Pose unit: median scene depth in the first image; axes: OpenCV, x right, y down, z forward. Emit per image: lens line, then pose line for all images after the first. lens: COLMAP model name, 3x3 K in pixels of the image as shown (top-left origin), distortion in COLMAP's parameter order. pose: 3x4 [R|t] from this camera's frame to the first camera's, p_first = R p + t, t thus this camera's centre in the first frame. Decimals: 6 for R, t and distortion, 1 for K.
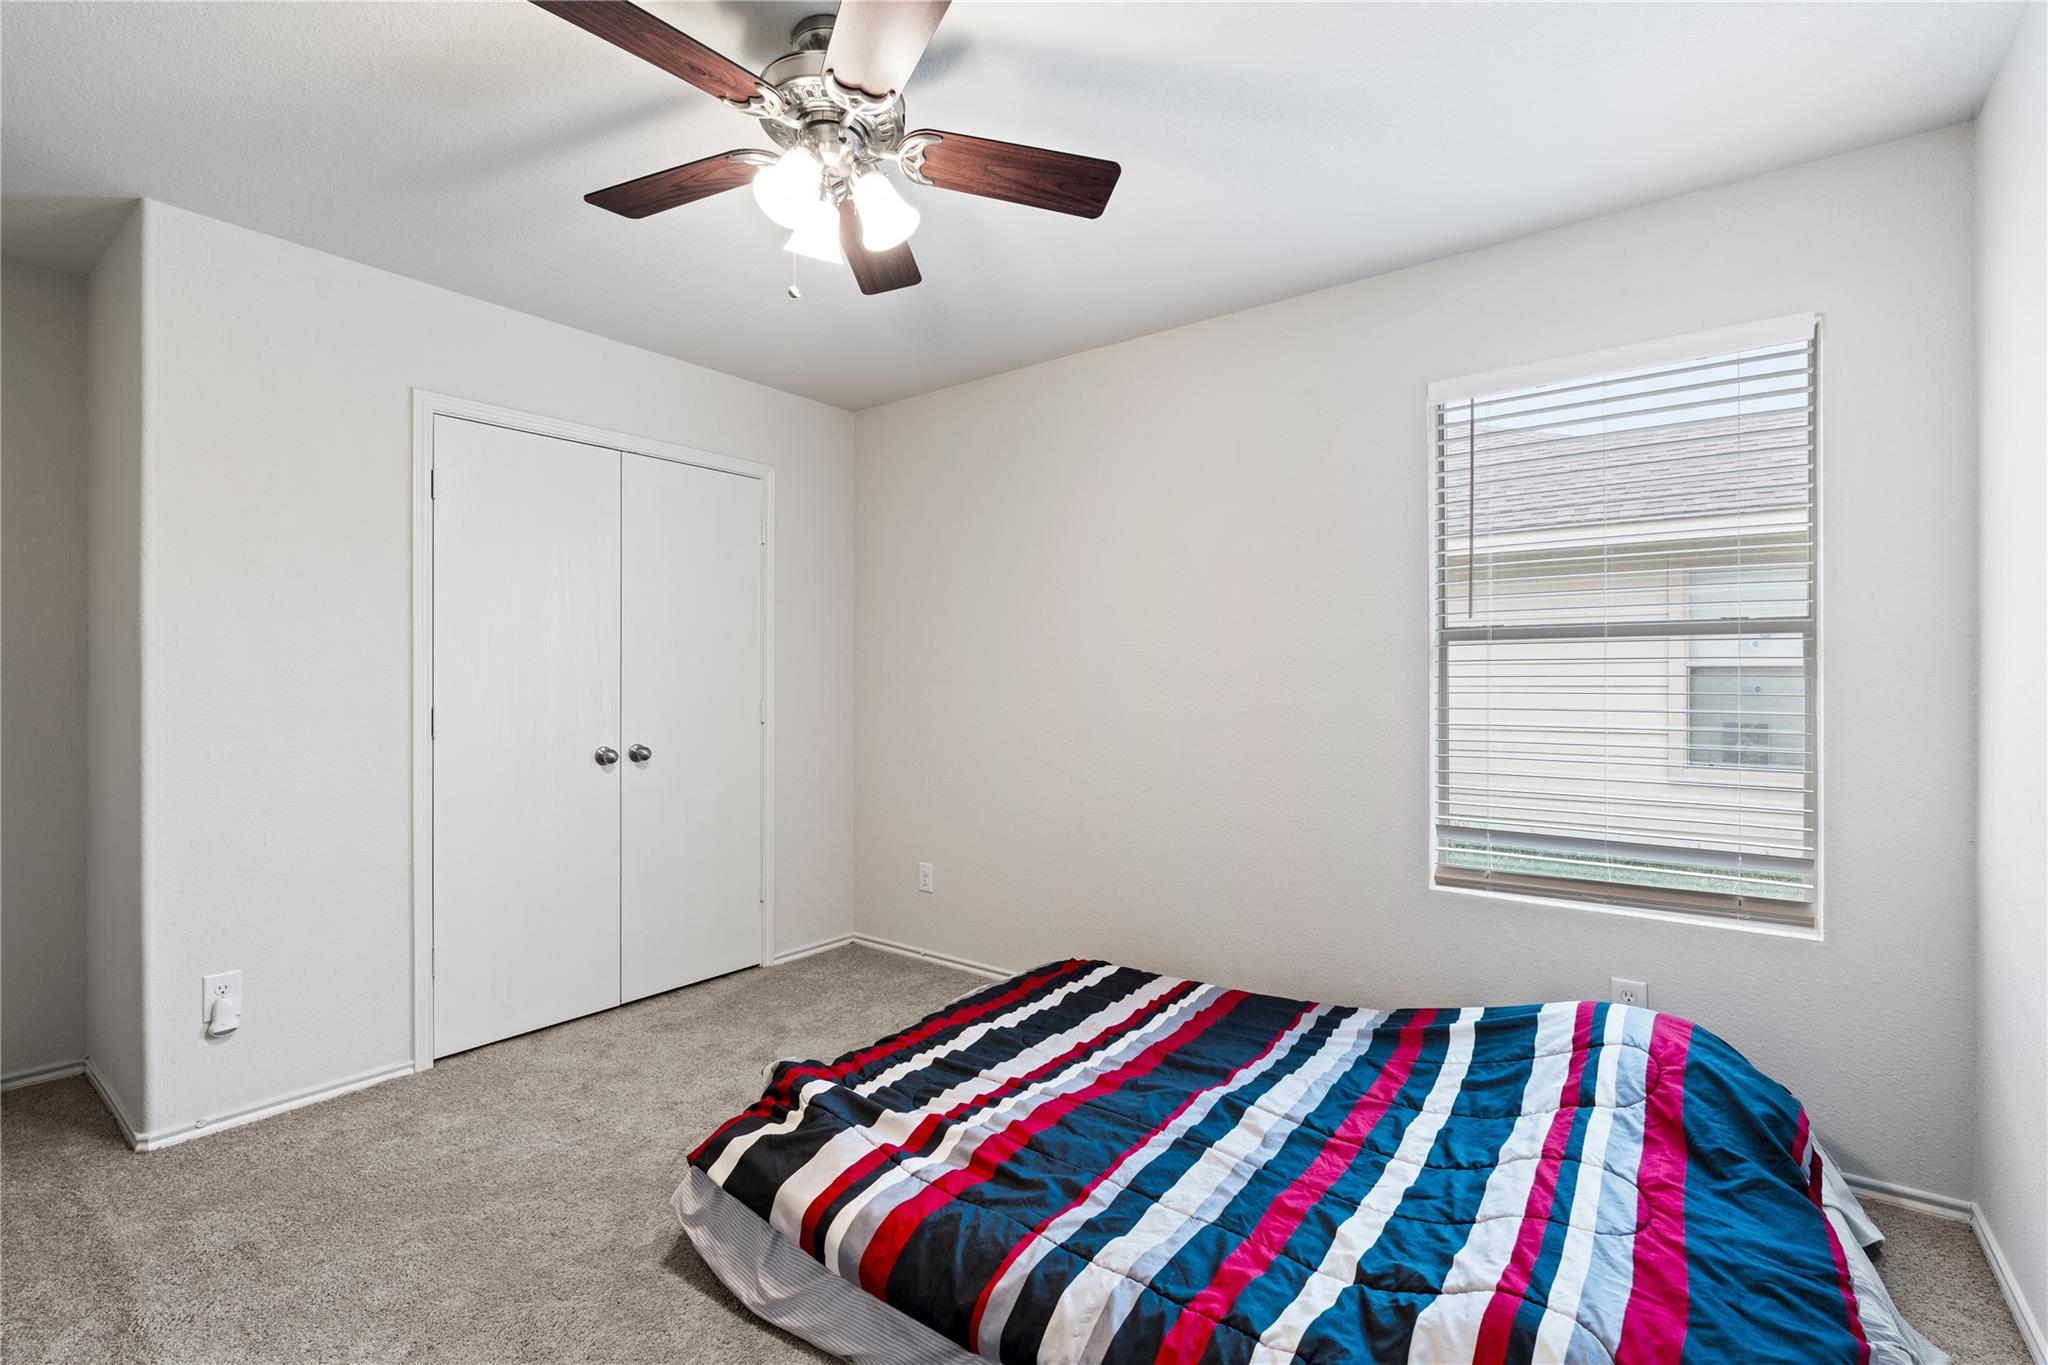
lens RADIAL K [[920.0, 0, 1027.5], [0, 920.0, 678.6], [0, 0, 1]] dist [-0.015647, 0.001067]
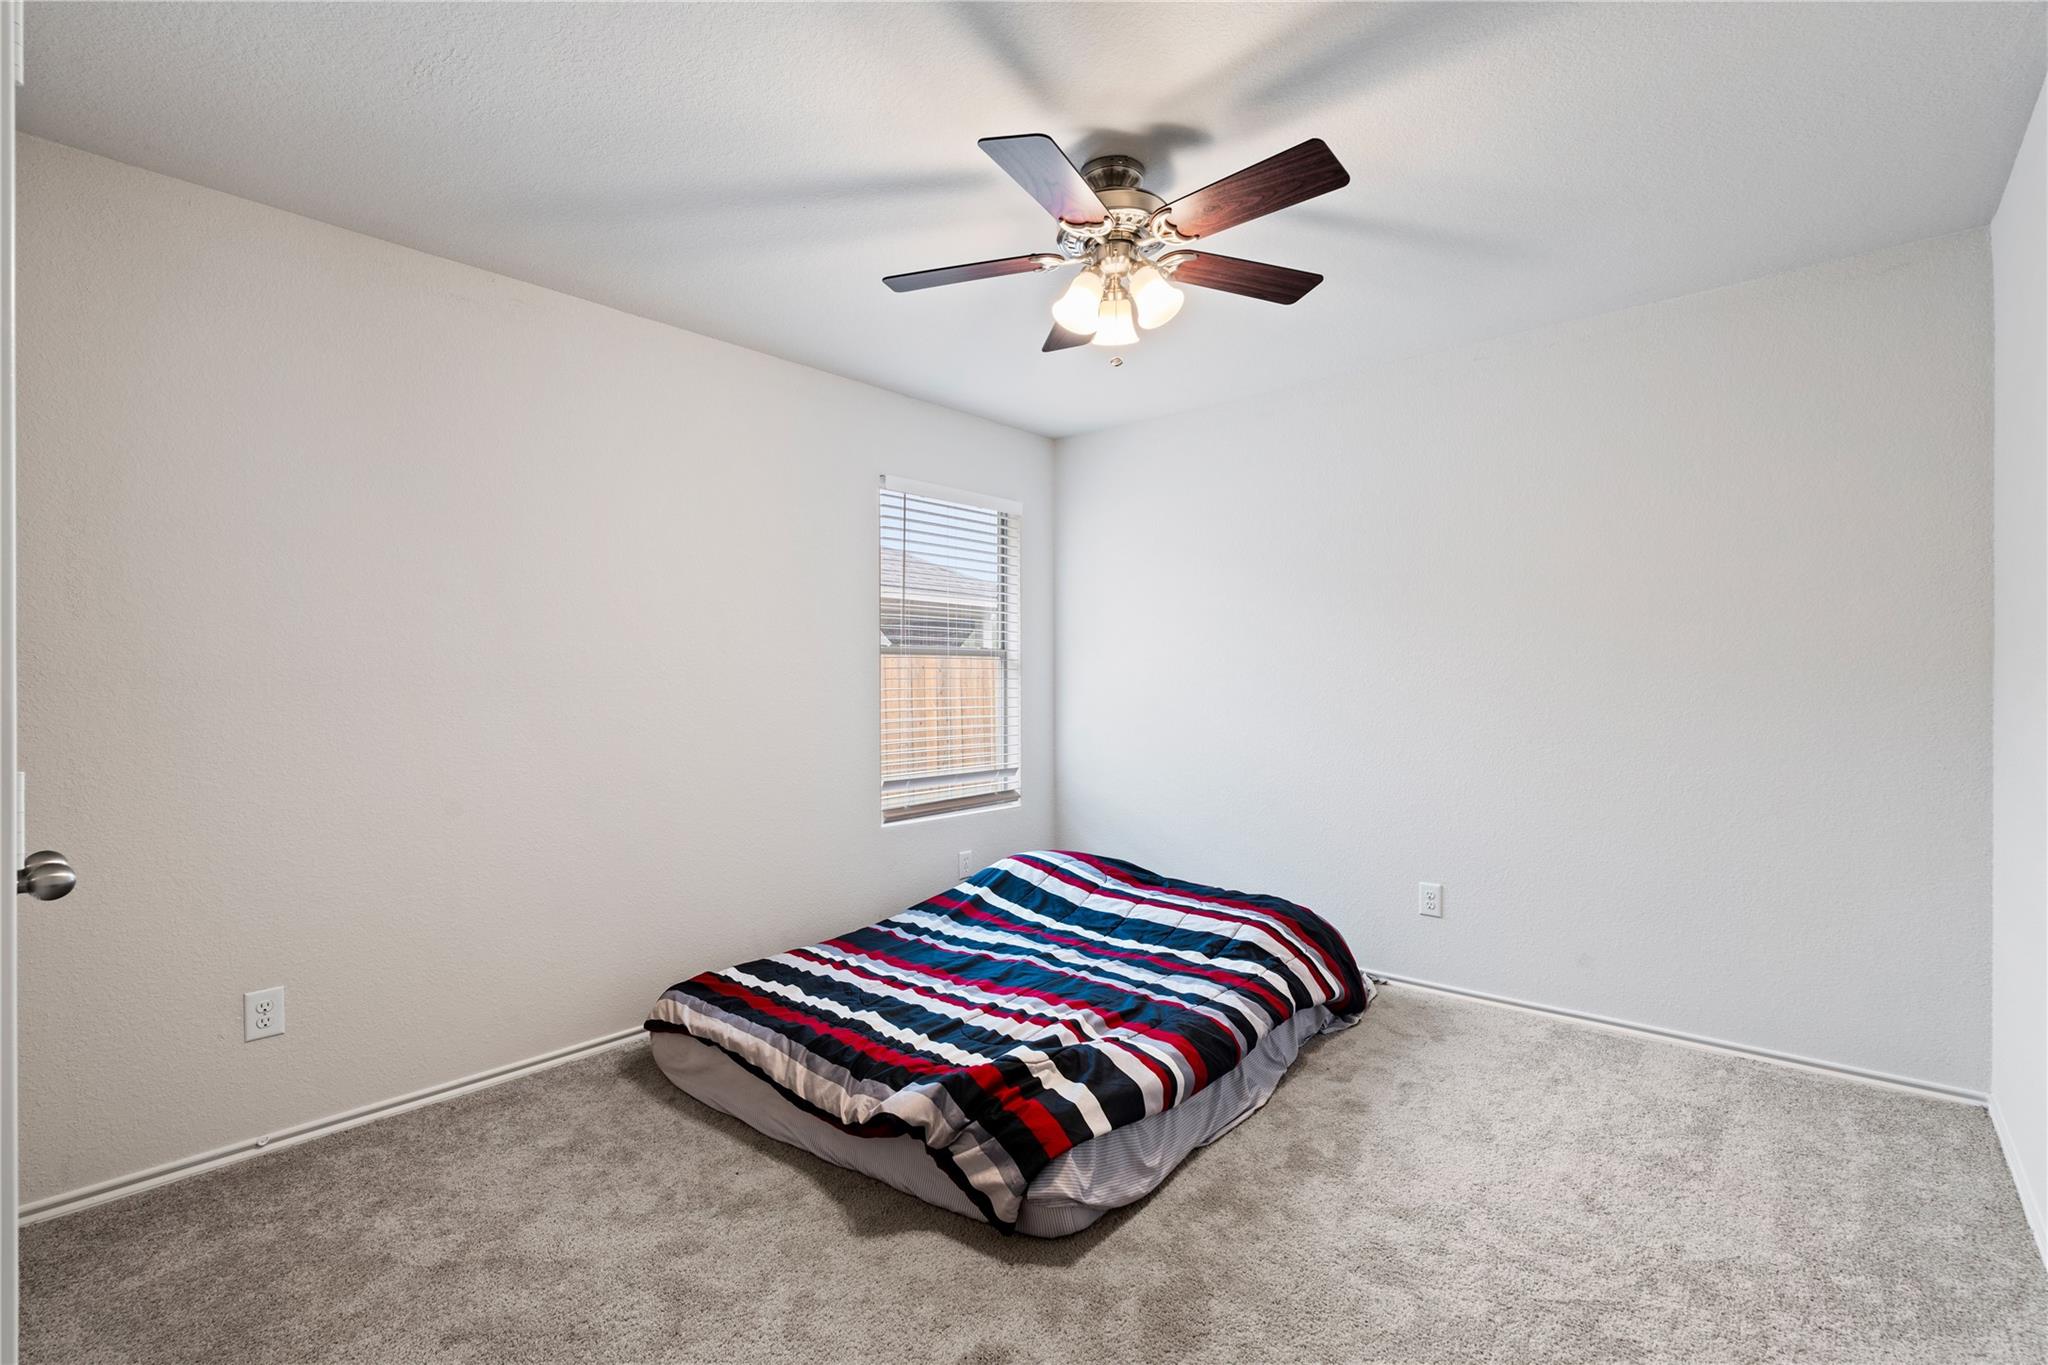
lens RADIAL K [[920.0, 0, 1029.1], [0, 920.0, 681.0], [0, 0, 1]] dist [-0.015647, 0.001067]
pose [[0.064785, -0.006312, 0.997879, -0.999845], [-0.002221, 0.999977, 0.006469, -0.008866], [-0.997897, -0.002635, 0.064770, 0.693608]]
